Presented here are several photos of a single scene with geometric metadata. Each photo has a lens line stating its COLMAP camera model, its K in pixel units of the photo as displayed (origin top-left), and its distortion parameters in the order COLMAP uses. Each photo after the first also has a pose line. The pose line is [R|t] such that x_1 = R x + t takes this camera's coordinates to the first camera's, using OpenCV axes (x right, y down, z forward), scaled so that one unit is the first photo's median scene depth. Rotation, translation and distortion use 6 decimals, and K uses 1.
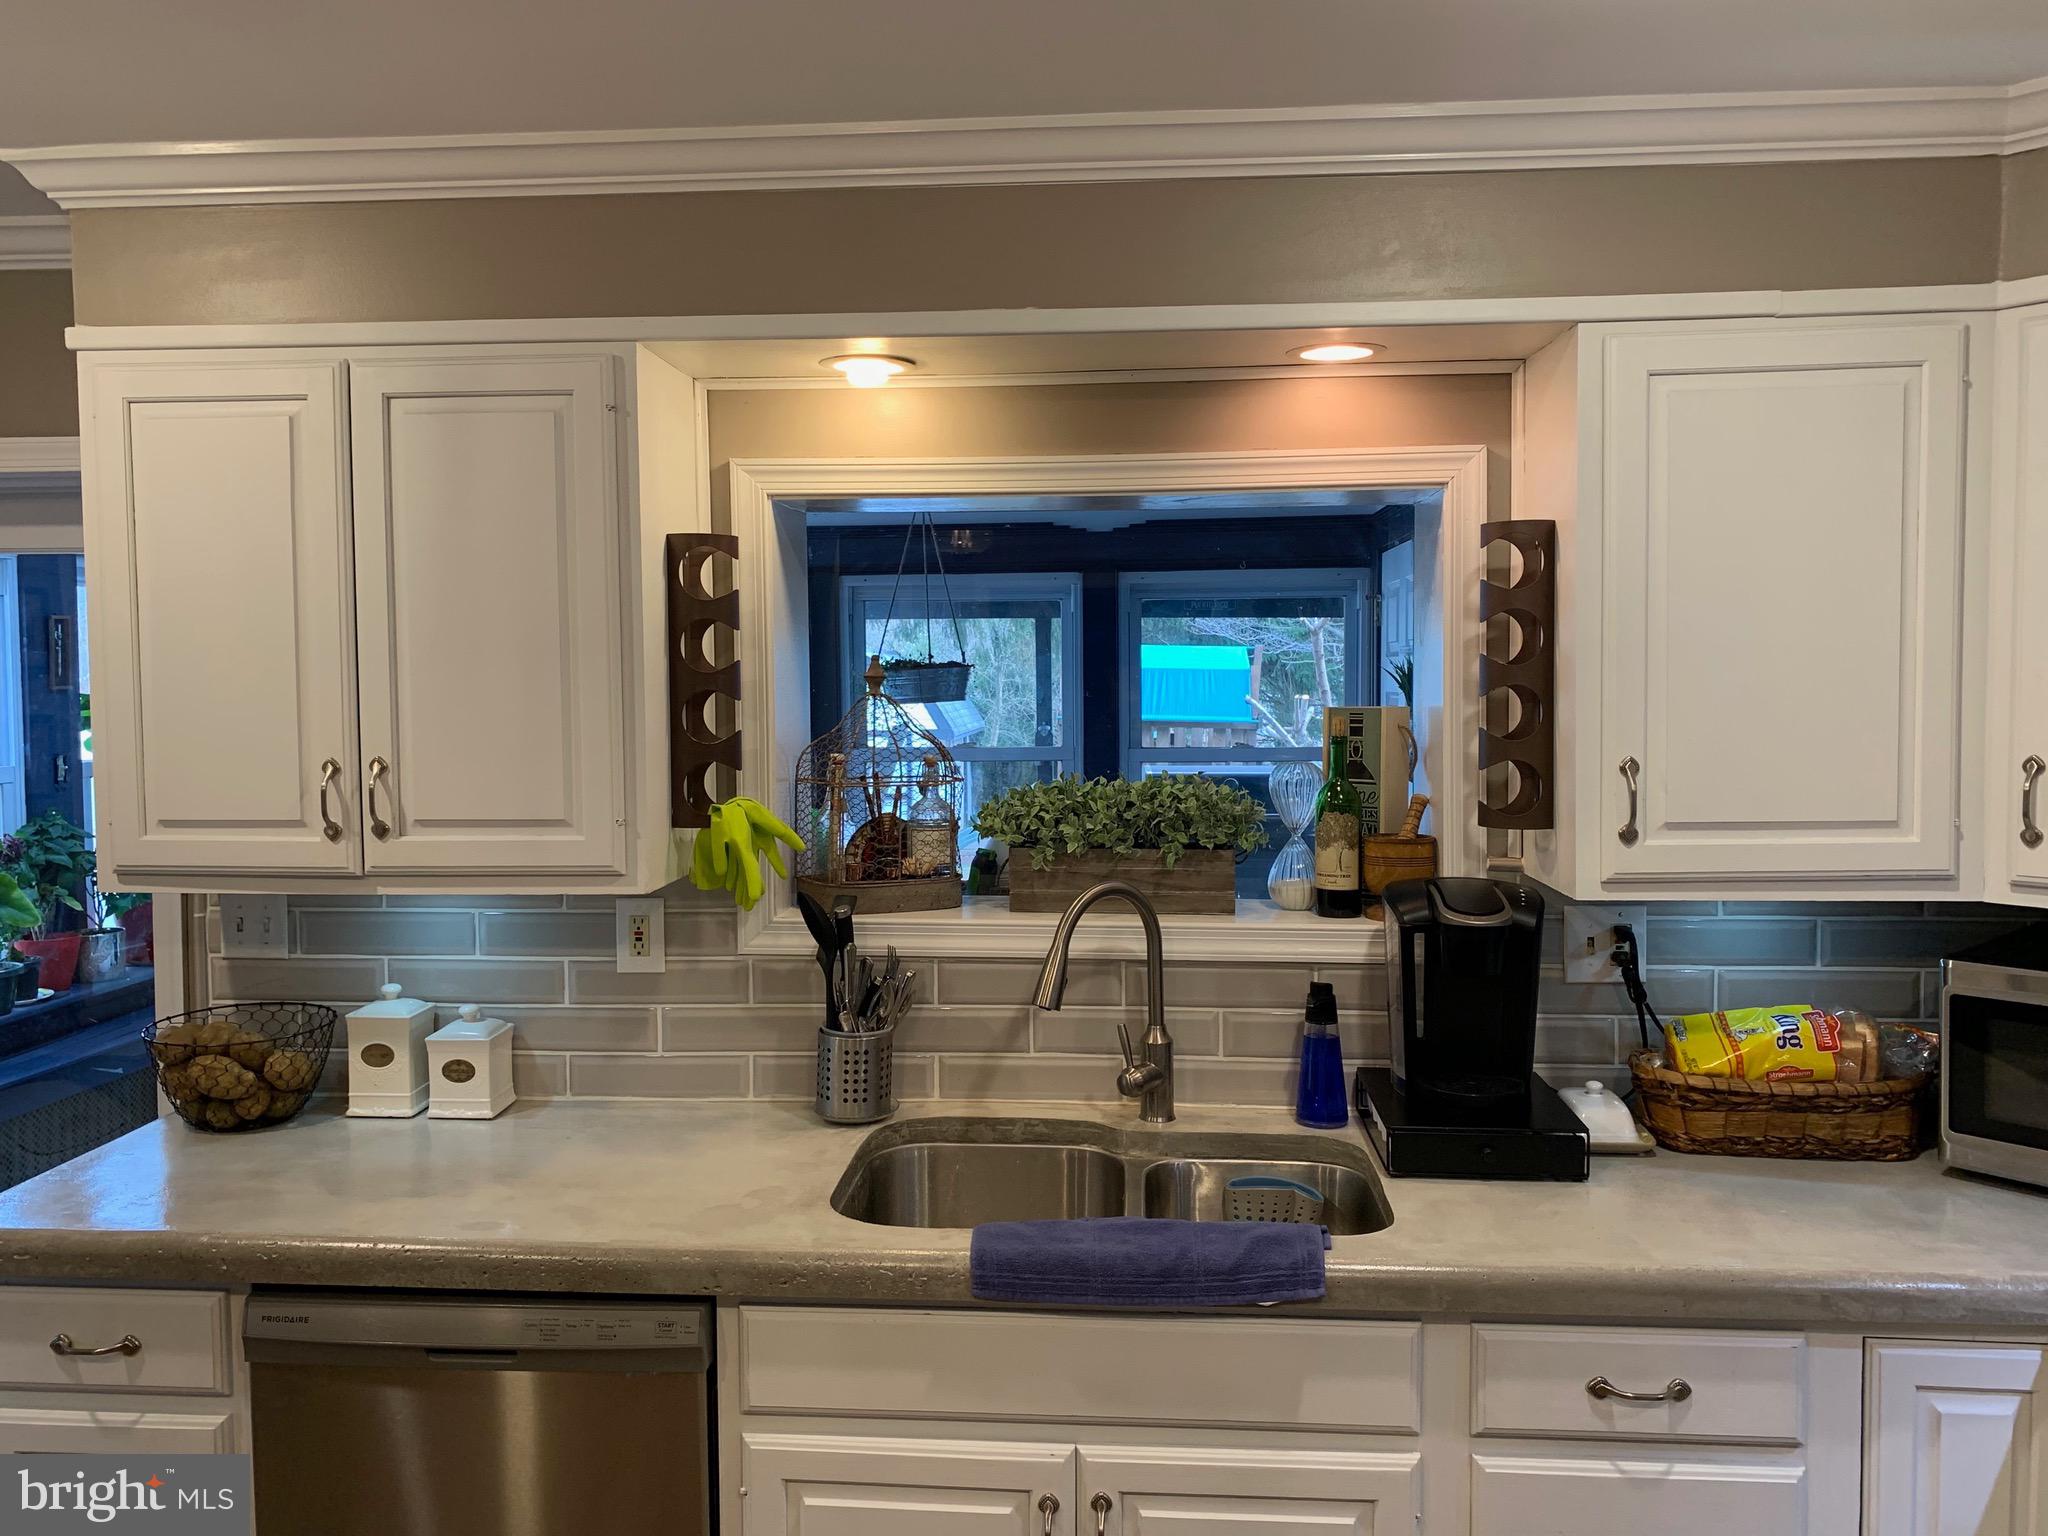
lens RADIAL K [[1616.9, 0, 1015.7], [0, 1616.9, 751.2], [0, 0, 1]] dist [0.082480, -0.103345]
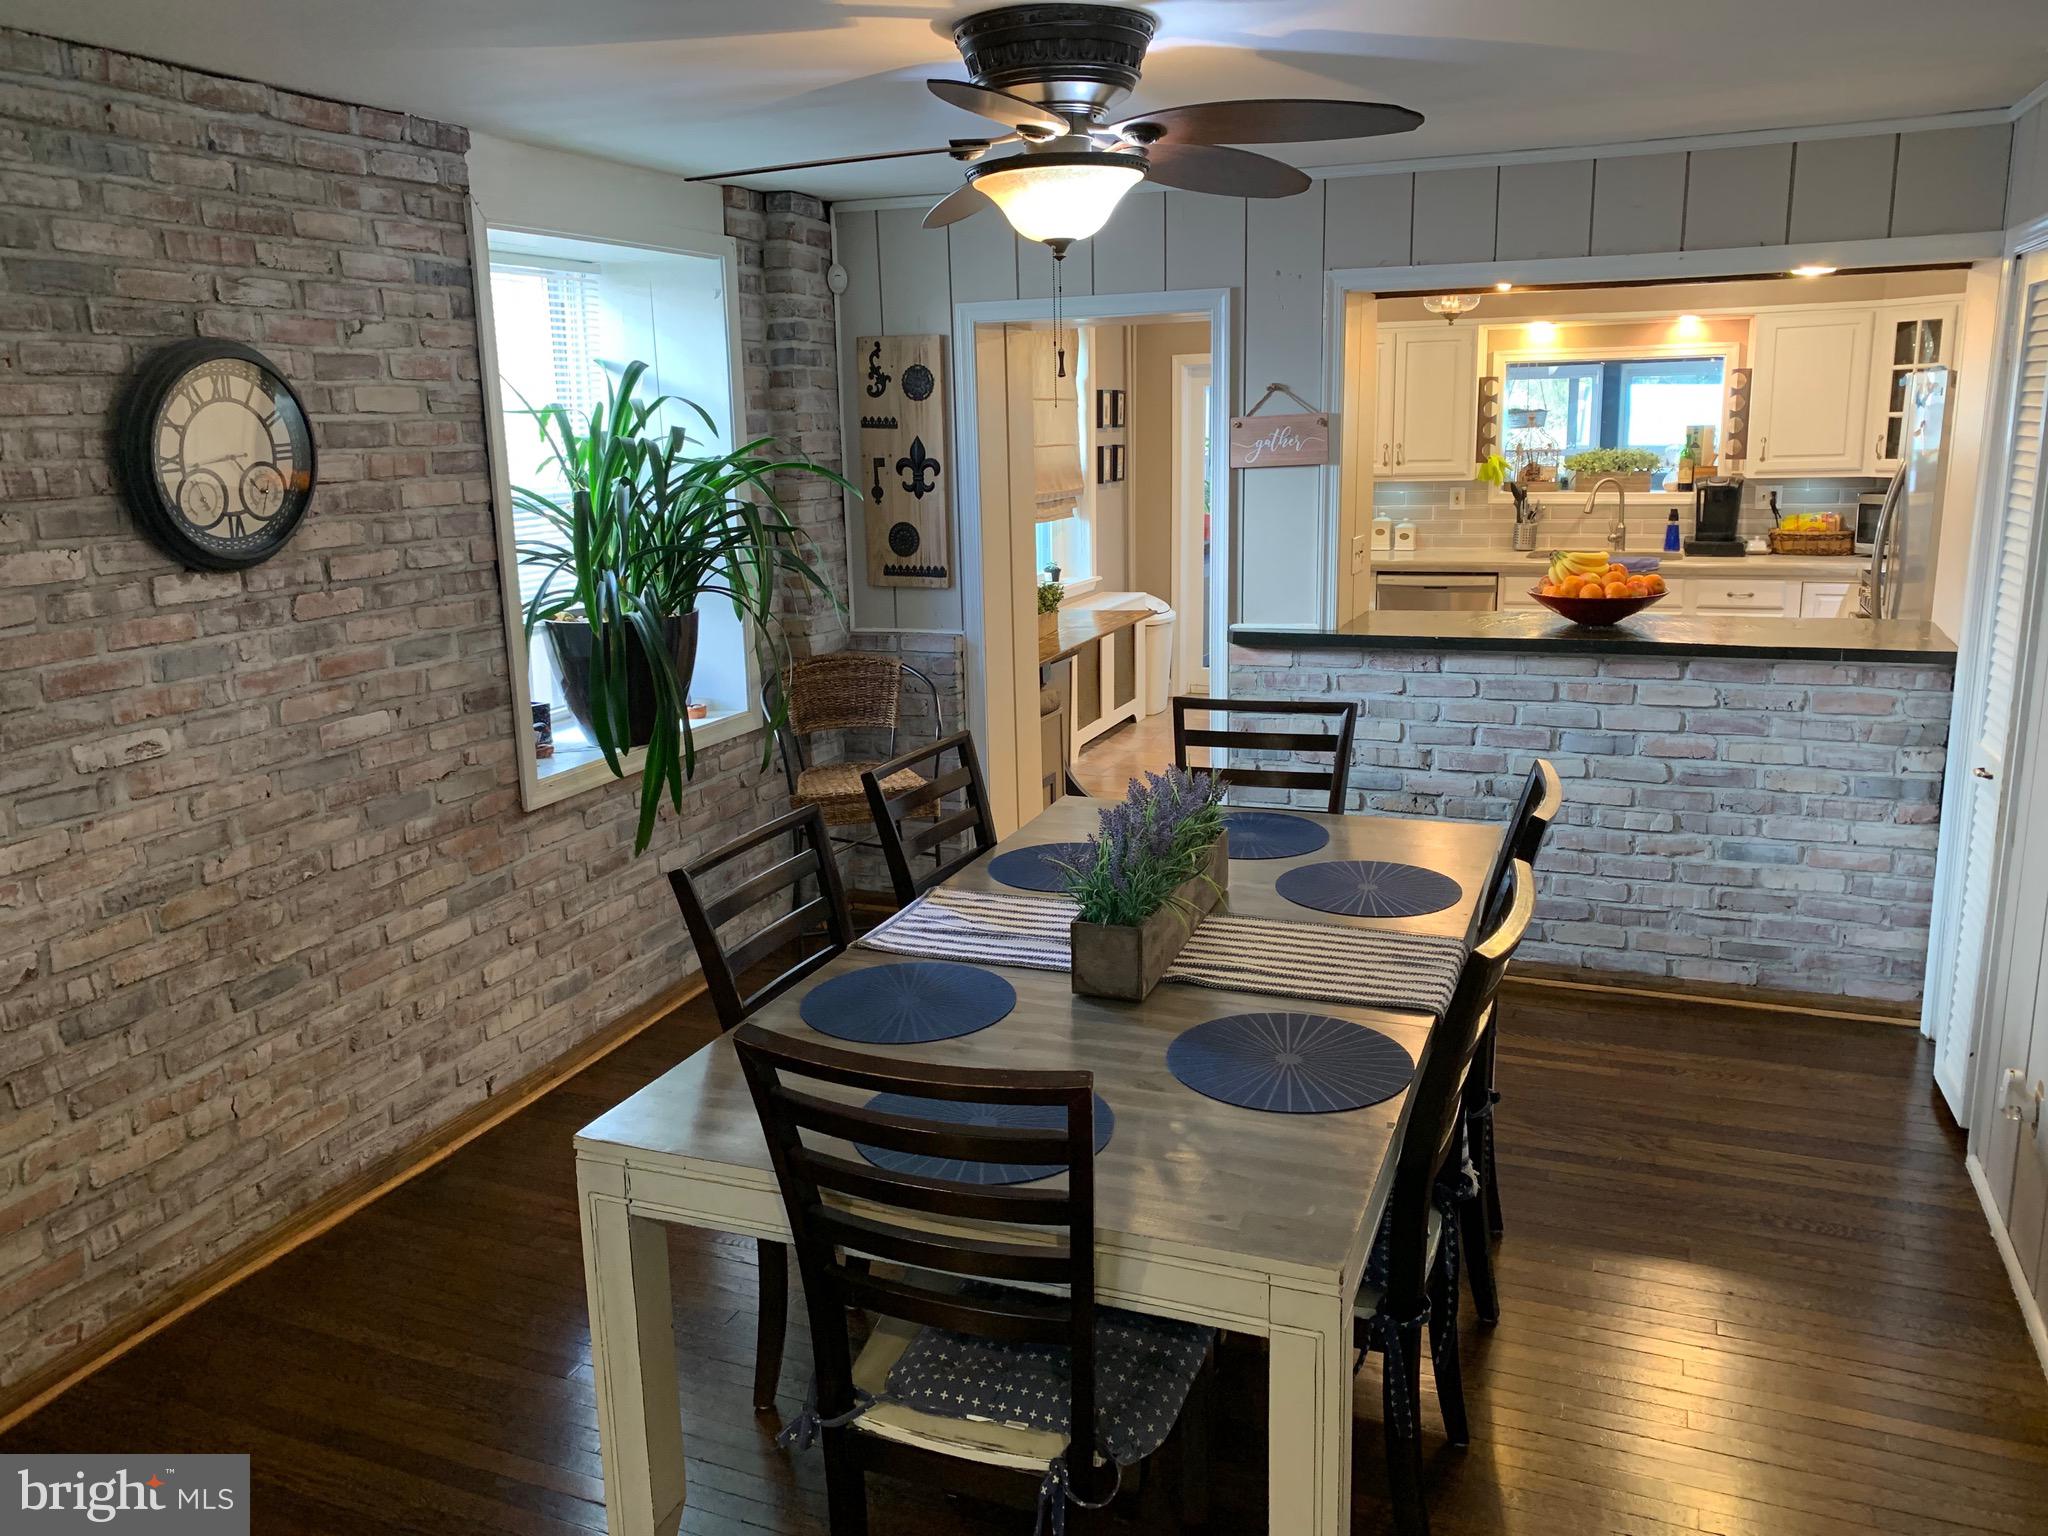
lens RADIAL K [[1543.5, 0, 1022.2], [0, 1543.5, 743.4], [0, 0, 1]] dist [0.053467, -0.059002]
pose [[0.954171, 0.047260, -0.295505, -0.130682], [0.000724, 0.987084, 0.160201, 0.109485], [0.299260, -0.153073, 0.941813, -2.629884]]
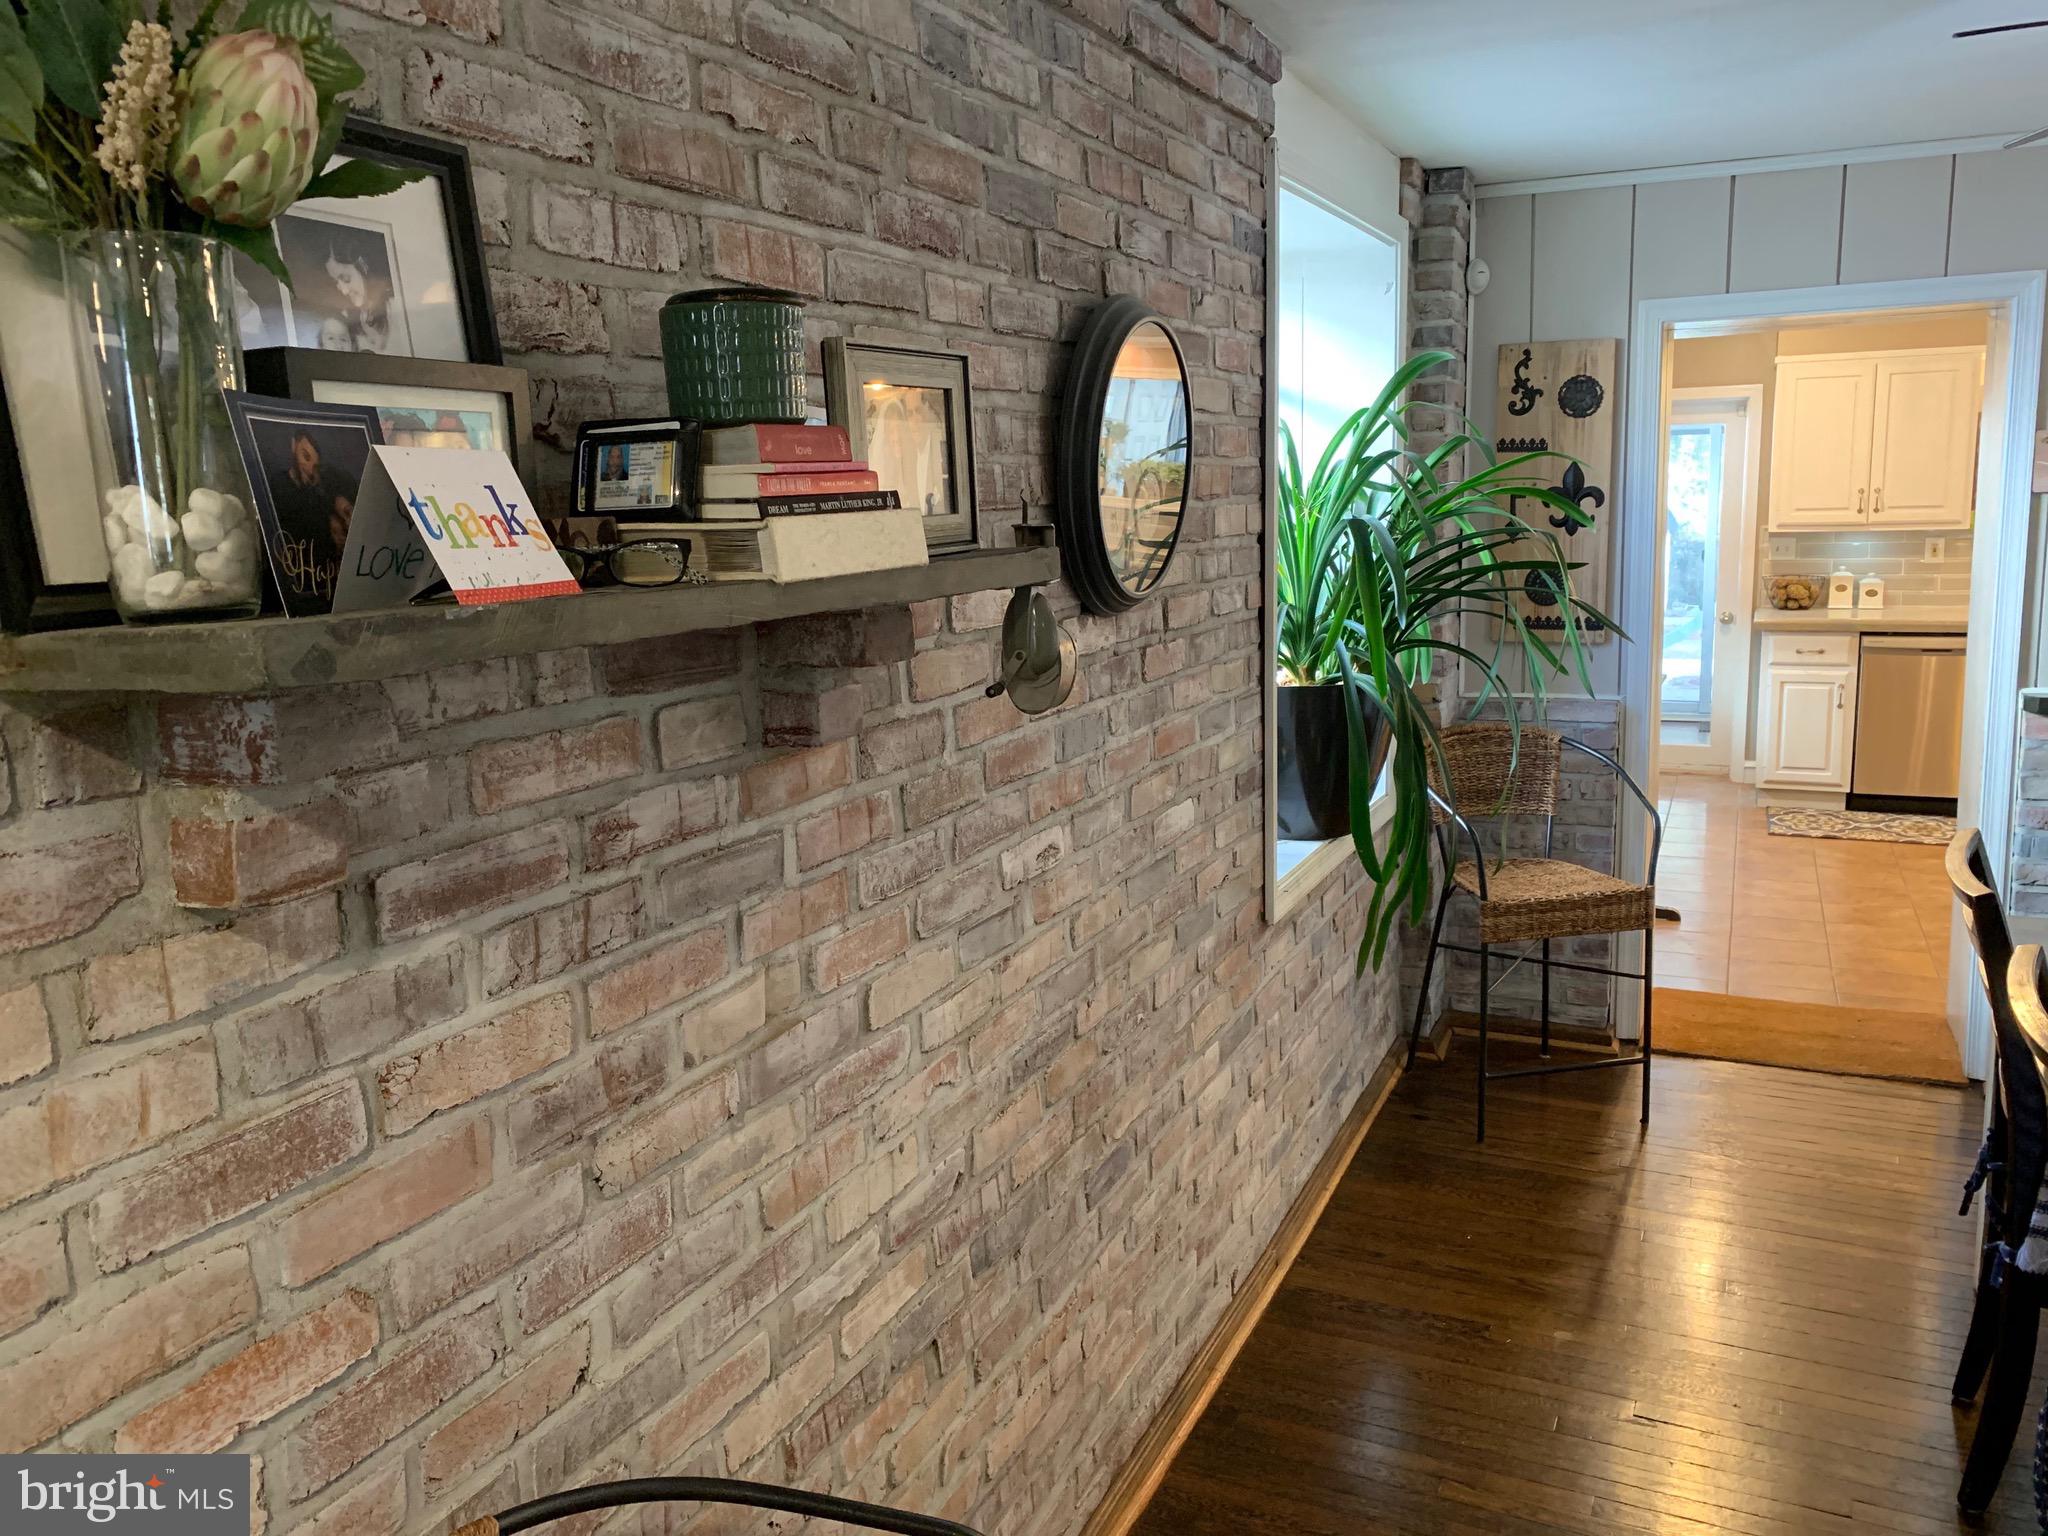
lens RADIAL K [[1543.5, 0, 1022.2], [0, 1543.5, 743.4], [0, 0, 1]] dist [0.053467, -0.059002]
pose [[0.935589, 0.038604, -0.350974, -0.857696], [0.002295, 0.993320, 0.115374, 0.145160], [0.353083, -0.108748, 0.929250, -2.499050]]
